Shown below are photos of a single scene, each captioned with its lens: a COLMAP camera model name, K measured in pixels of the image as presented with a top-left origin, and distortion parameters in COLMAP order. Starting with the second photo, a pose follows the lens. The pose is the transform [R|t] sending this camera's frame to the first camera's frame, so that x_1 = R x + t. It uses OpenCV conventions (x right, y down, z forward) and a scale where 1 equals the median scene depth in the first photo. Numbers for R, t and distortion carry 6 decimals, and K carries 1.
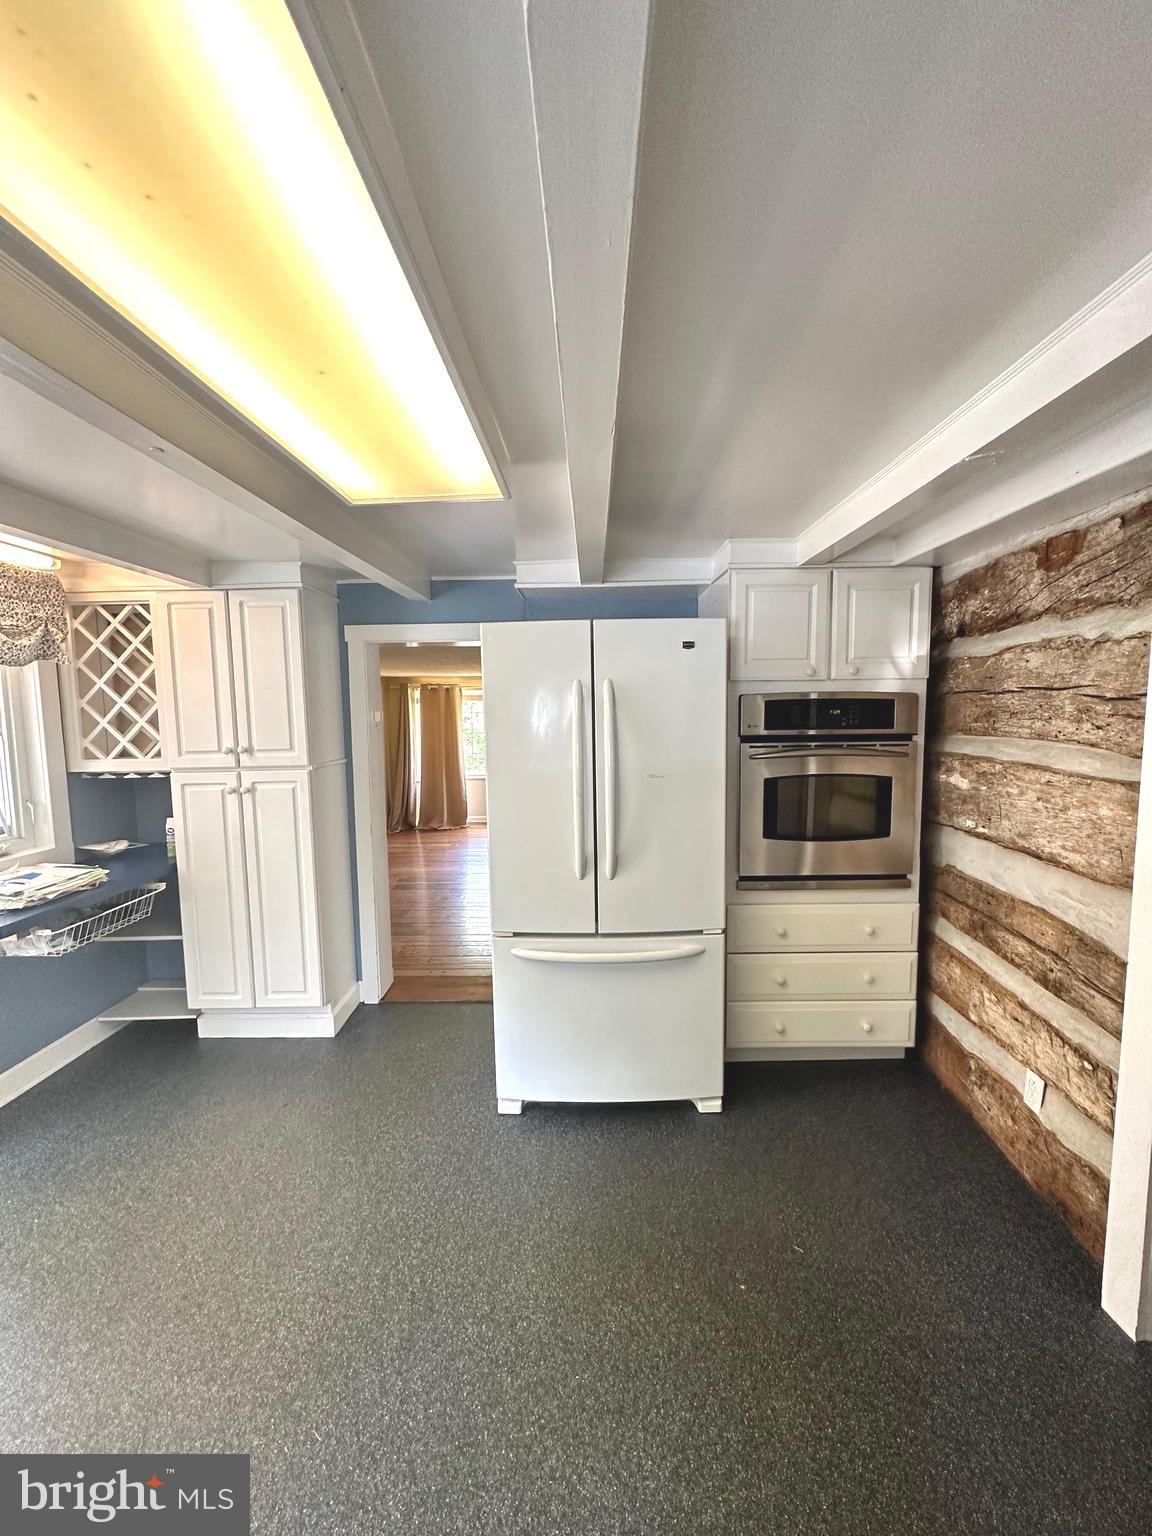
lens RADIAL K [[612.2, 0, 578.1], [0, 612.2, 767.9], [0, 0, 1]] dist [-0.001644, 0.000626]
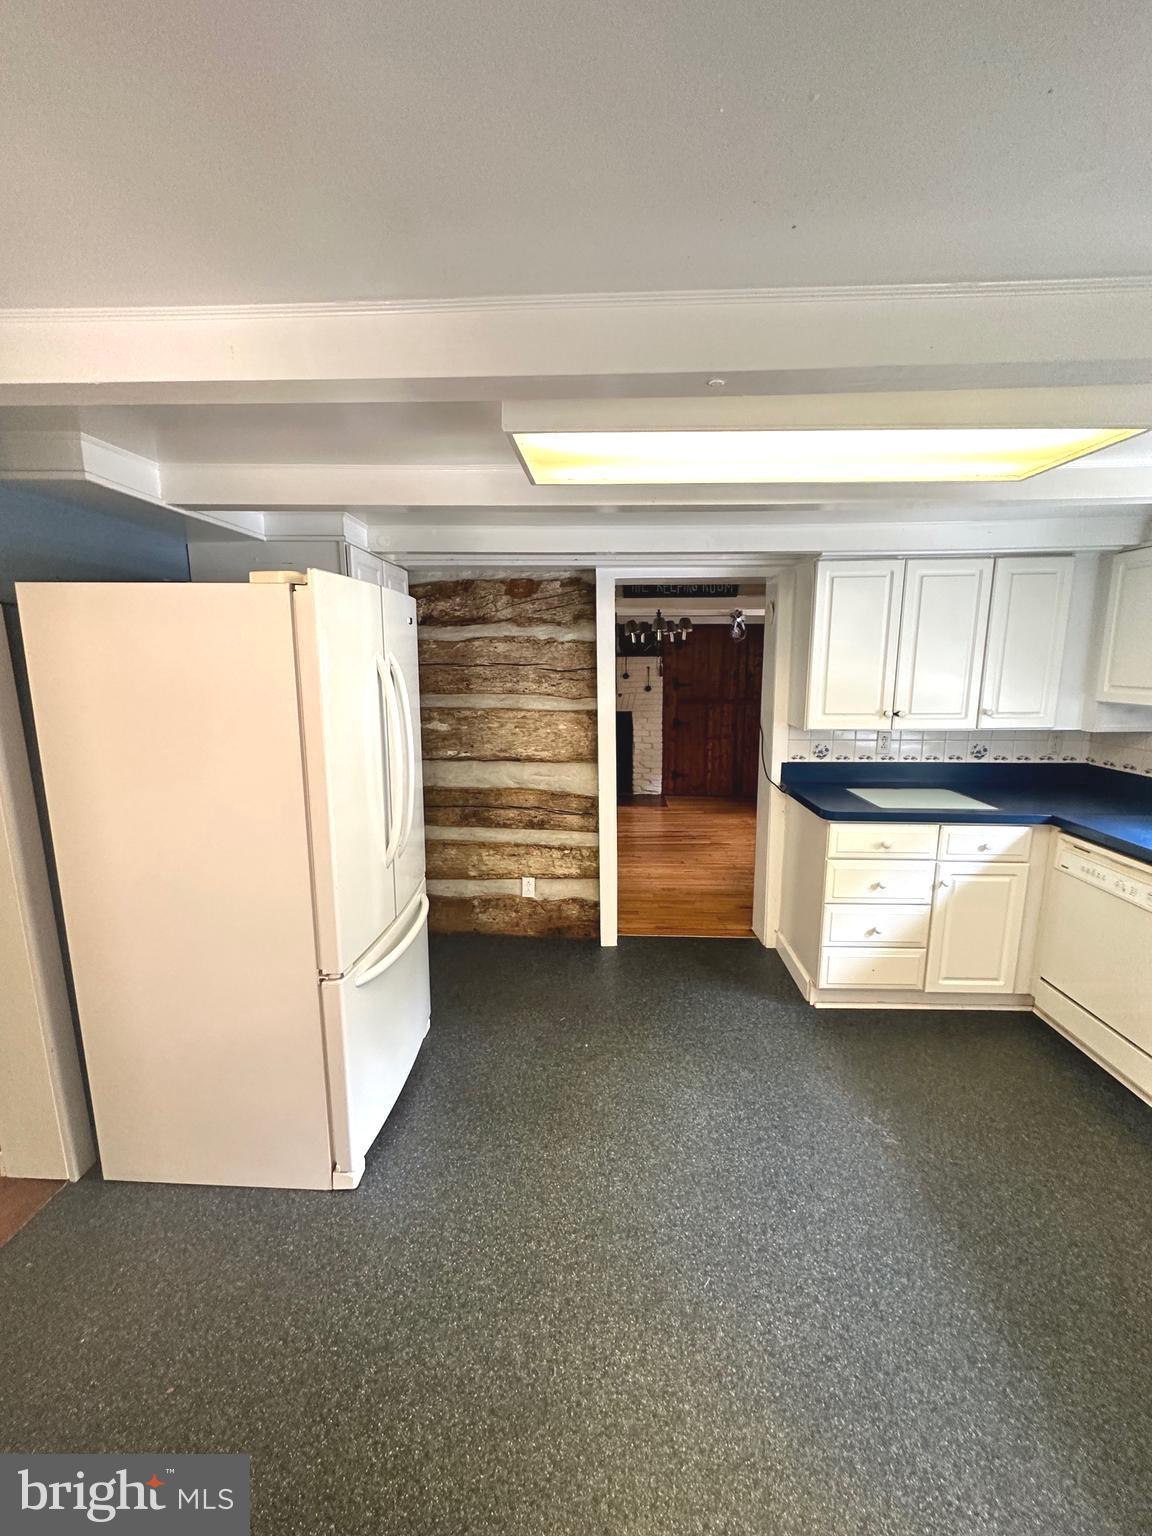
lens RADIAL K [[612.2, 0, 580.3], [0, 612.2, 765.6], [0, 0, 1]] dist [-0.001644, 0.000626]
pose [[0.021583, -0.157774, 0.987239, -1.029222], [0.098471, 0.983003, 0.154944, -0.097886], [-0.994906, 0.093870, 0.036752, 0.772924]]
